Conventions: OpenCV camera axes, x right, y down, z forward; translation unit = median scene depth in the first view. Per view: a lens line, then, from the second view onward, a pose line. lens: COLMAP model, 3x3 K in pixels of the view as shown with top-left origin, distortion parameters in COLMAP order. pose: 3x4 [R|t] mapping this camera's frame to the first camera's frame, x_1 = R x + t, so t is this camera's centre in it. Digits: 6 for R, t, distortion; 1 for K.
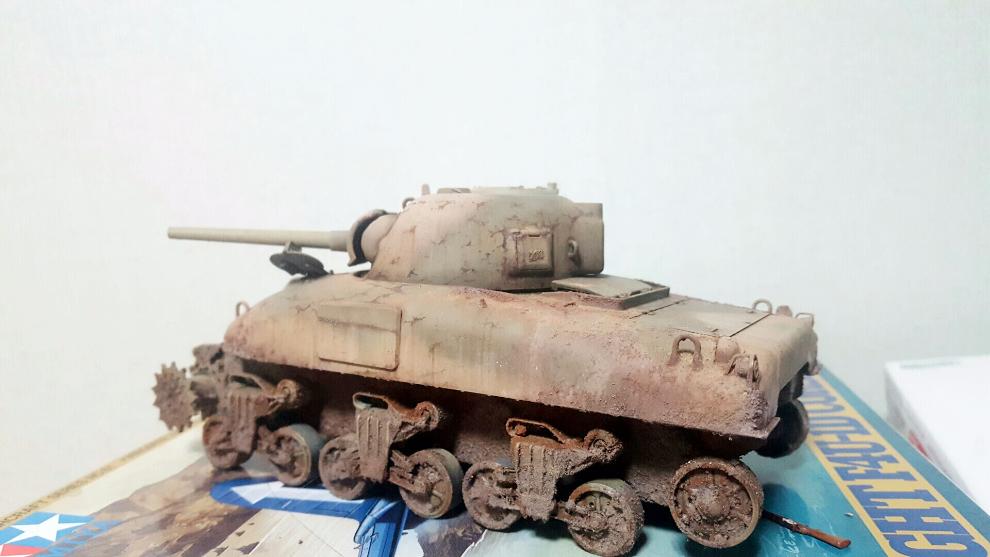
lens RADIAL K [[737.4, 0, 494.1], [0, 737.4, 283.9], [0, 0, 1]] dist [0.177457, -0.273501]
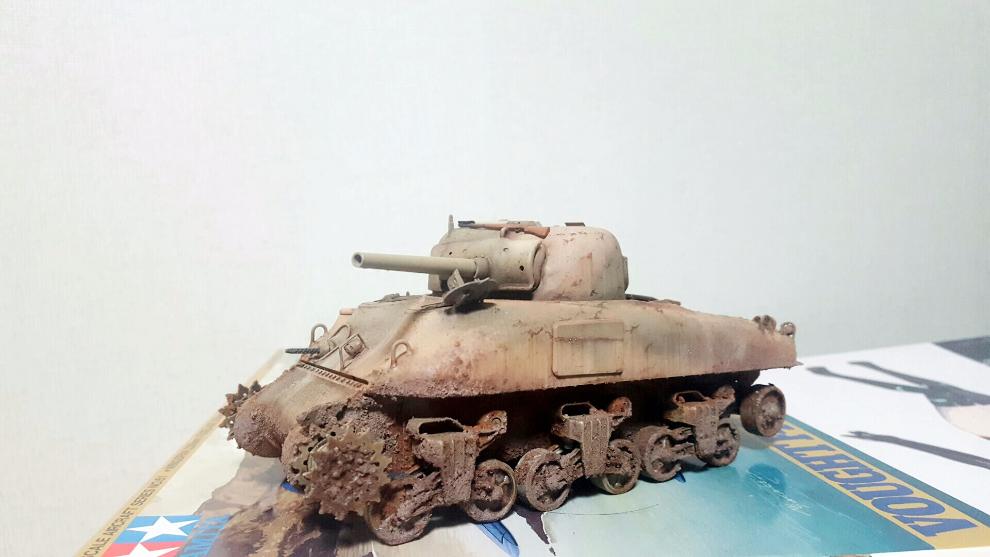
lens RADIAL K [[737.4, 0, 494.1], [0, 737.4, 283.9], [0, 0, 1]] dist [0.177457, -0.273501]
pose [[0.465649, -0.030547, 0.884442, -1.234536], [0.081446, 0.996642, -0.008458, -0.031439], [-0.881214, 0.075973, 0.466573, 0.589534]]
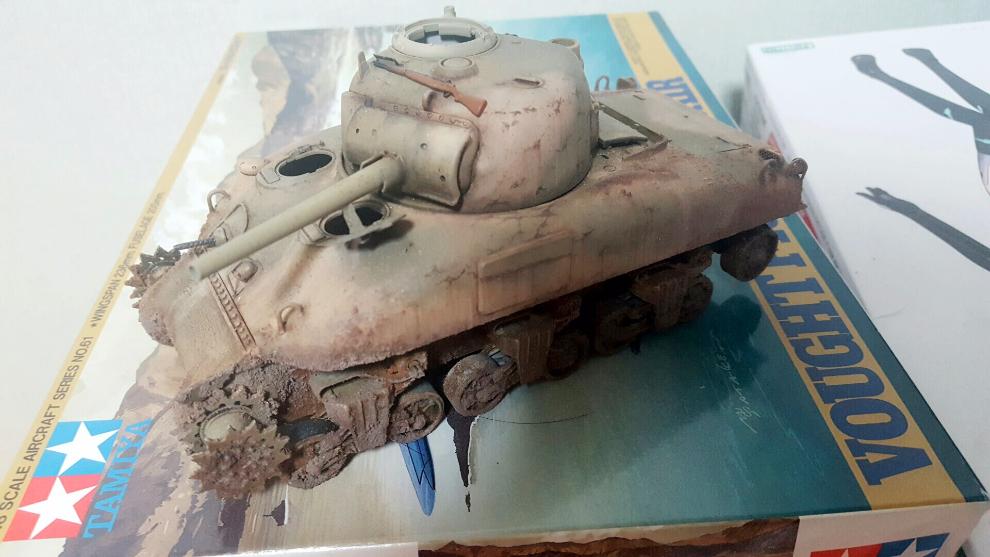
lens RADIAL K [[737.4, 0, 494.1], [0, 737.4, 283.9], [0, 0, 1]] dist [0.177457, -0.273501]
pose [[0.511260, -0.513194, 0.689380, -0.850184], [0.093320, 0.830547, 0.549075, -0.436063], [-0.854344, -0.216388, 0.472517, 0.584537]]
